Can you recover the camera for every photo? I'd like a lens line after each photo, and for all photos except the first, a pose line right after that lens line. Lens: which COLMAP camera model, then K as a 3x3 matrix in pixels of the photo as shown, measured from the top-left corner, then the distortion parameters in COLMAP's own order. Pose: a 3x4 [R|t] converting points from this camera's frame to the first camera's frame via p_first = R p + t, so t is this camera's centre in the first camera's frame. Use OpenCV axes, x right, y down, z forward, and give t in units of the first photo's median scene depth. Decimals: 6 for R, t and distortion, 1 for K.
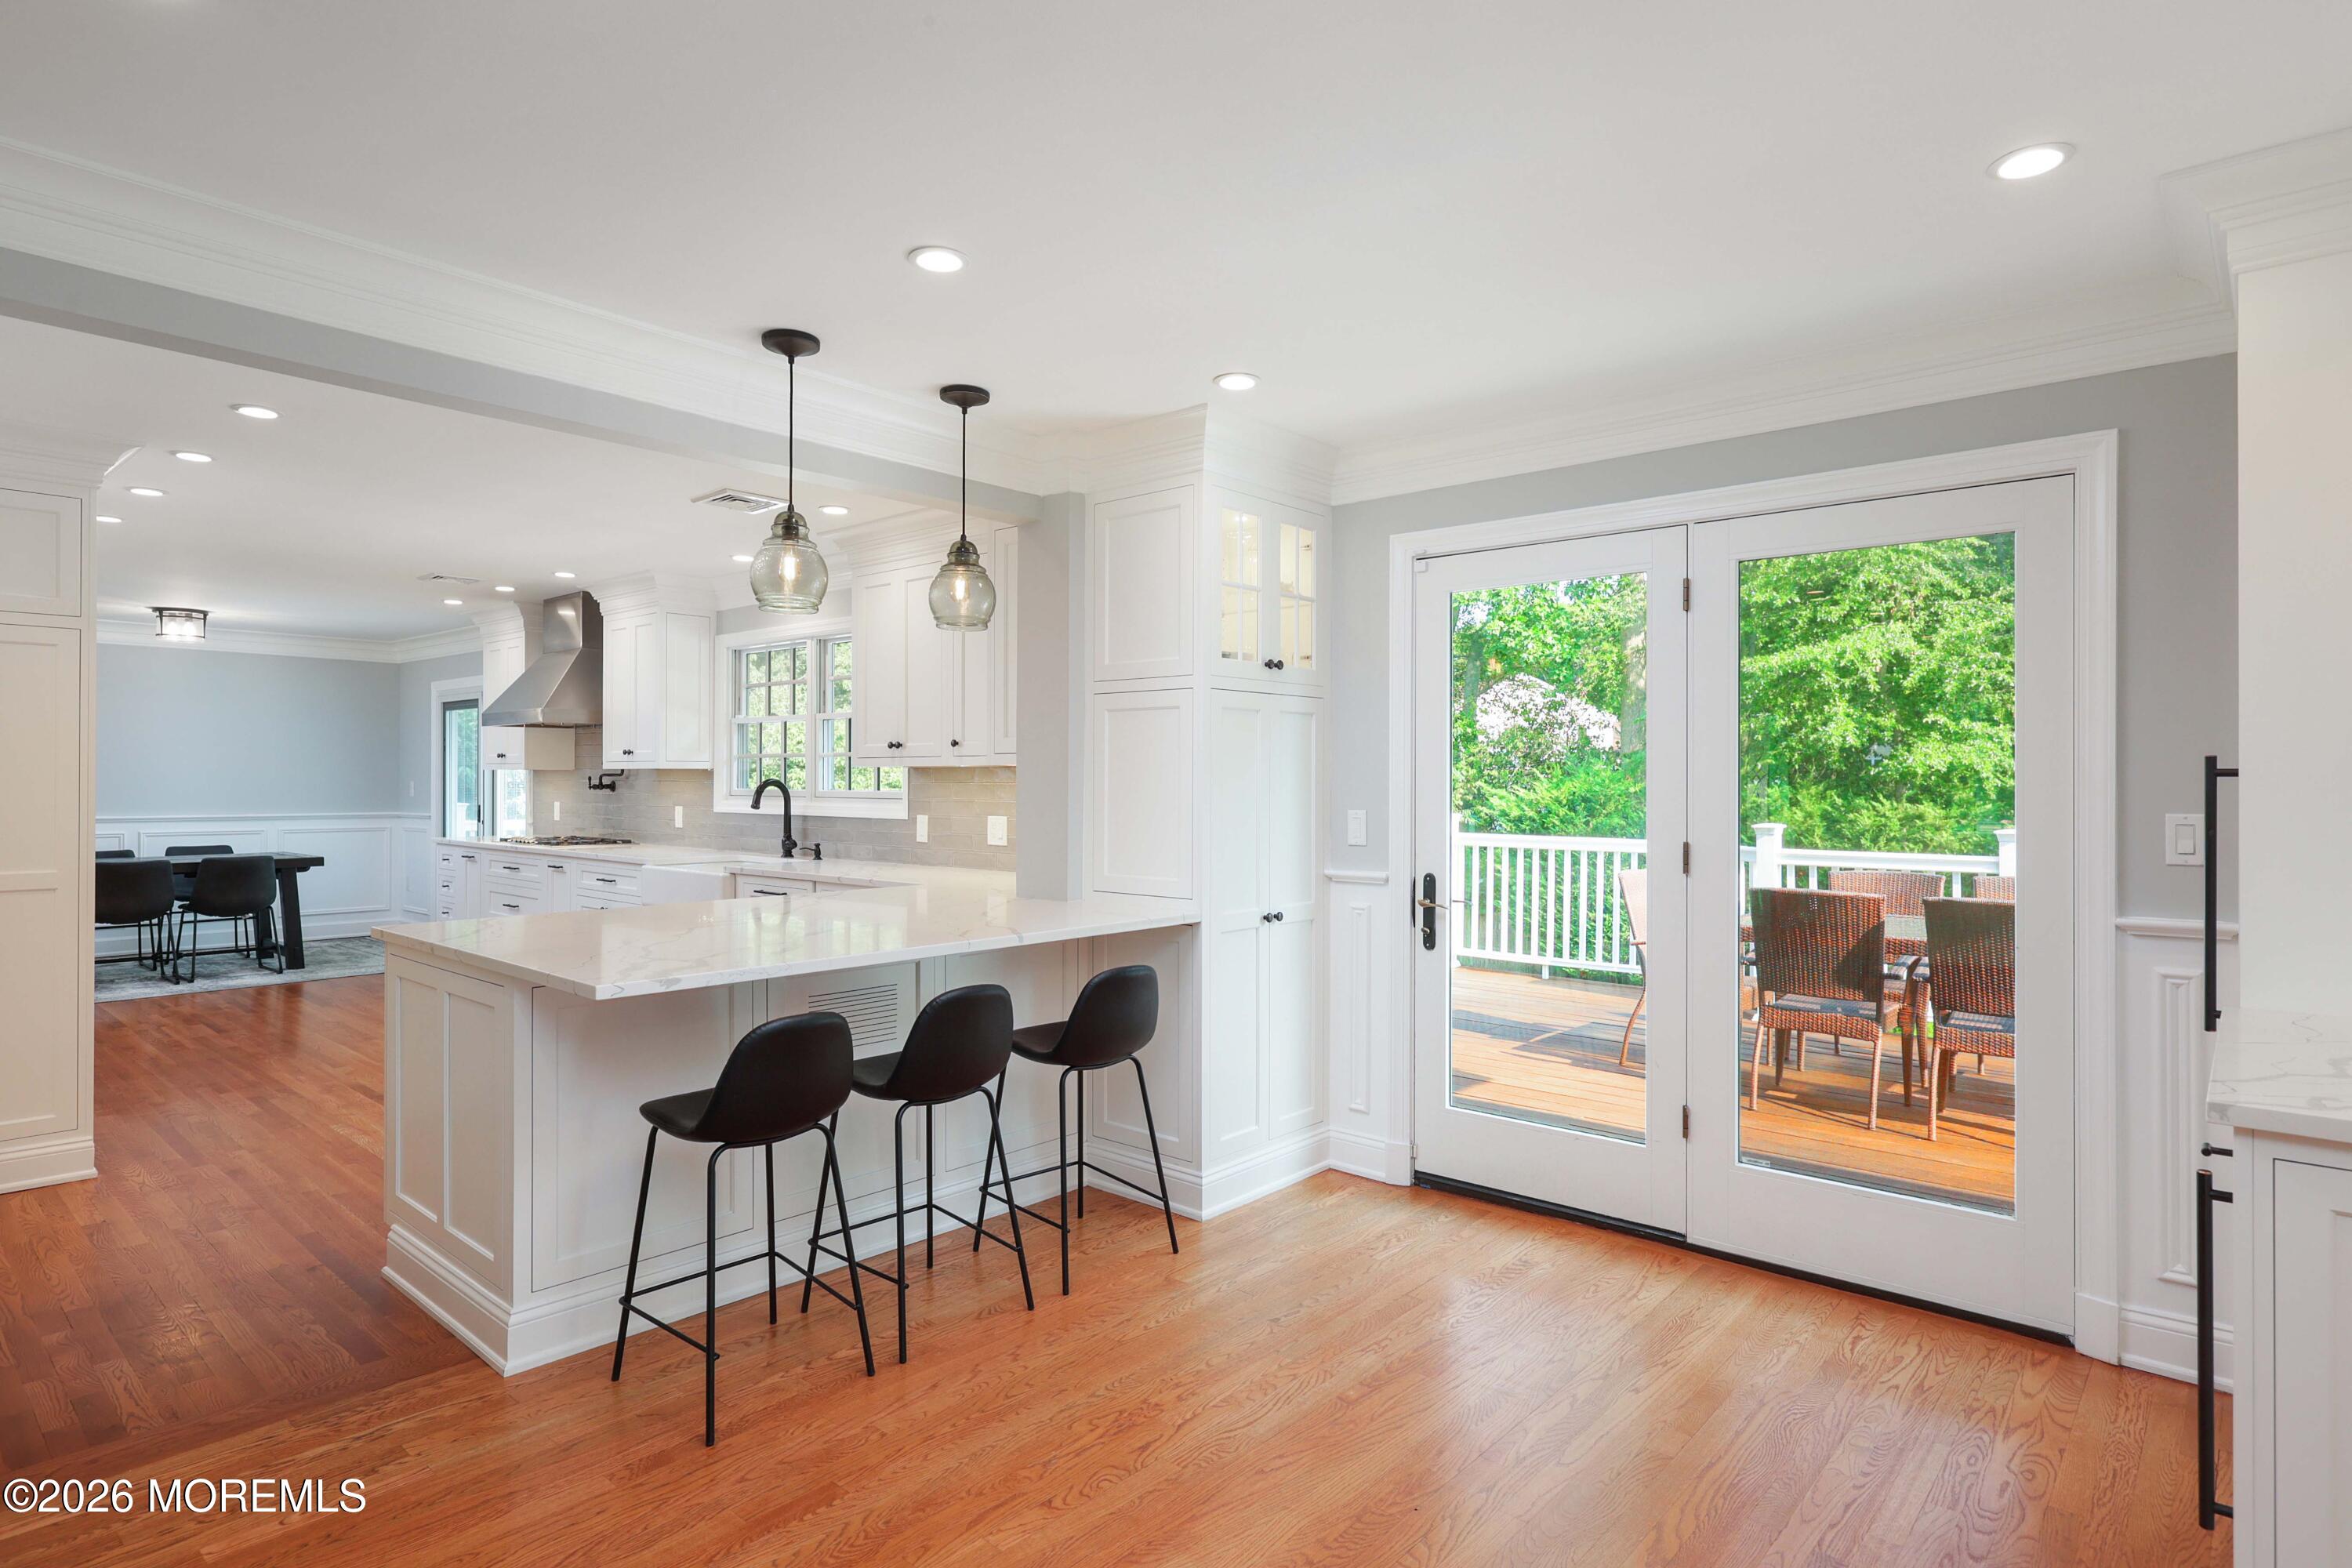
lens RADIAL K [[1259.2, 0, 1173.6], [0, 1259.2, 774.3], [0, 0, 1]] dist [0.000713, 0.001985]
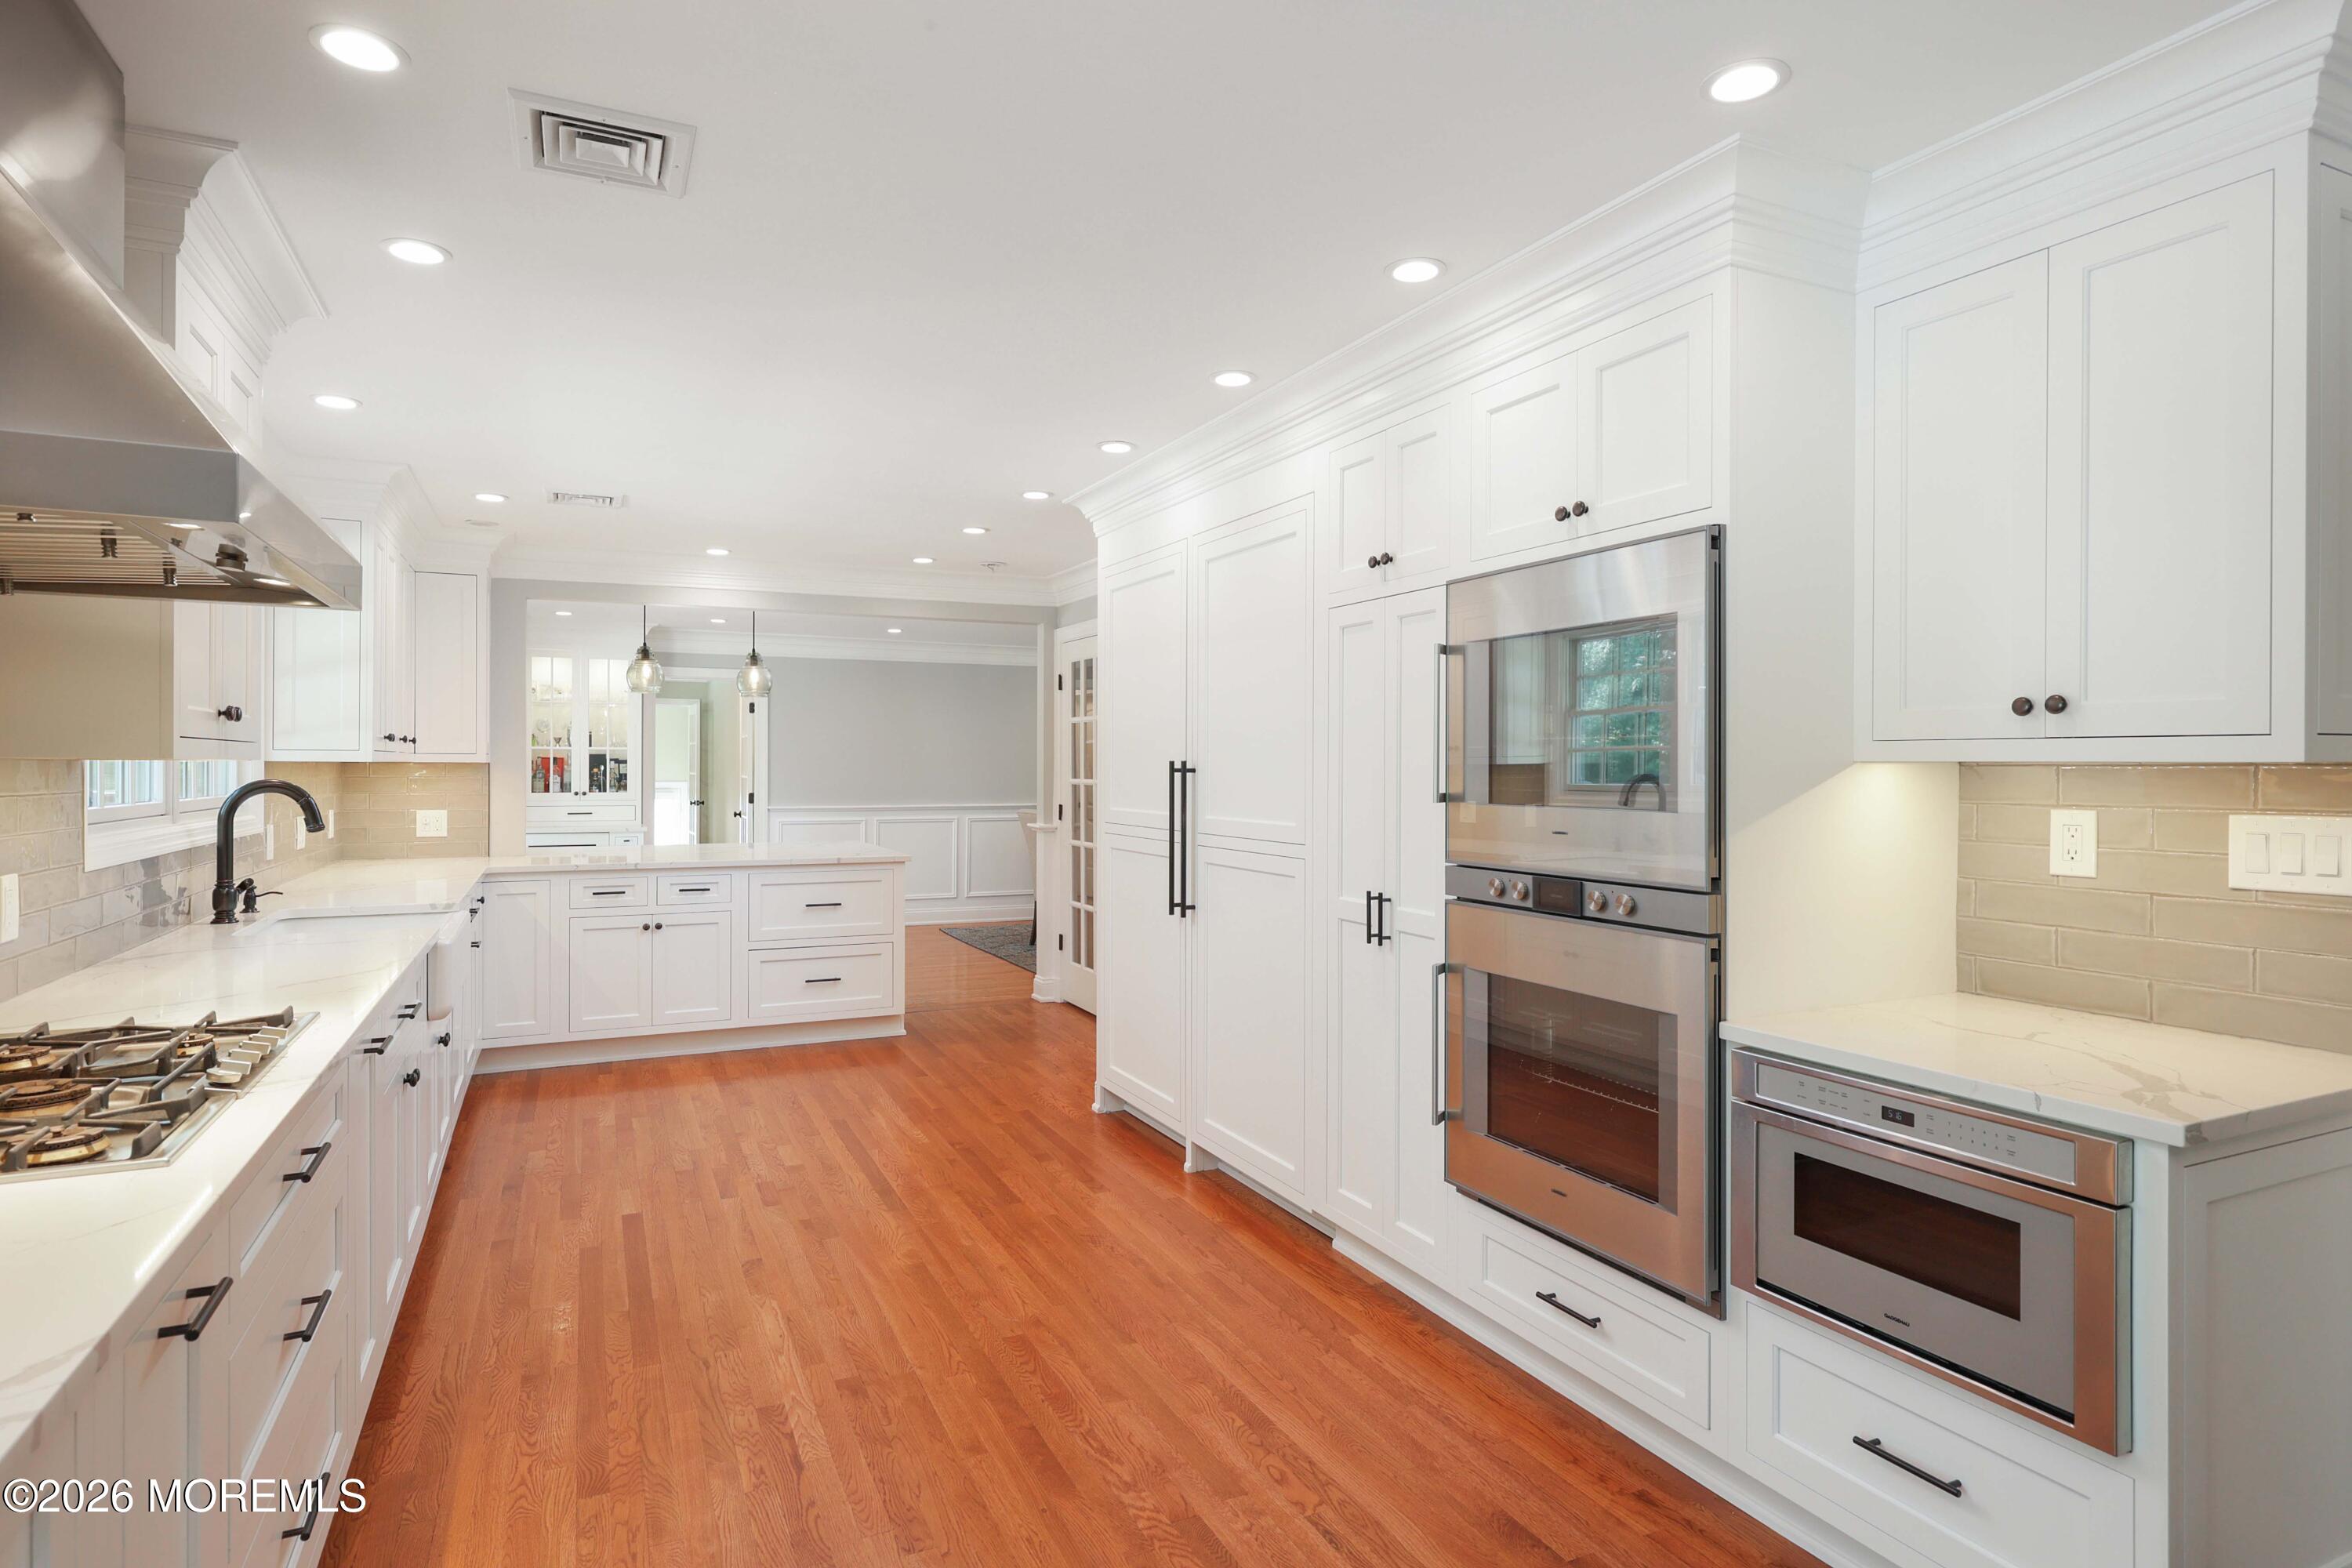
lens RADIAL K [[1259.2, 0, 1173.6], [0, 1259.2, 774.3], [0, 0, 1]] dist [0.000713, 0.001985]
pose [[-0.921950, -0.009173, 0.387199, -0.822190], [-0.008855, 0.999957, 0.002605, -0.002499], [-0.387207, -0.001027, -0.921992, 1.232329]]
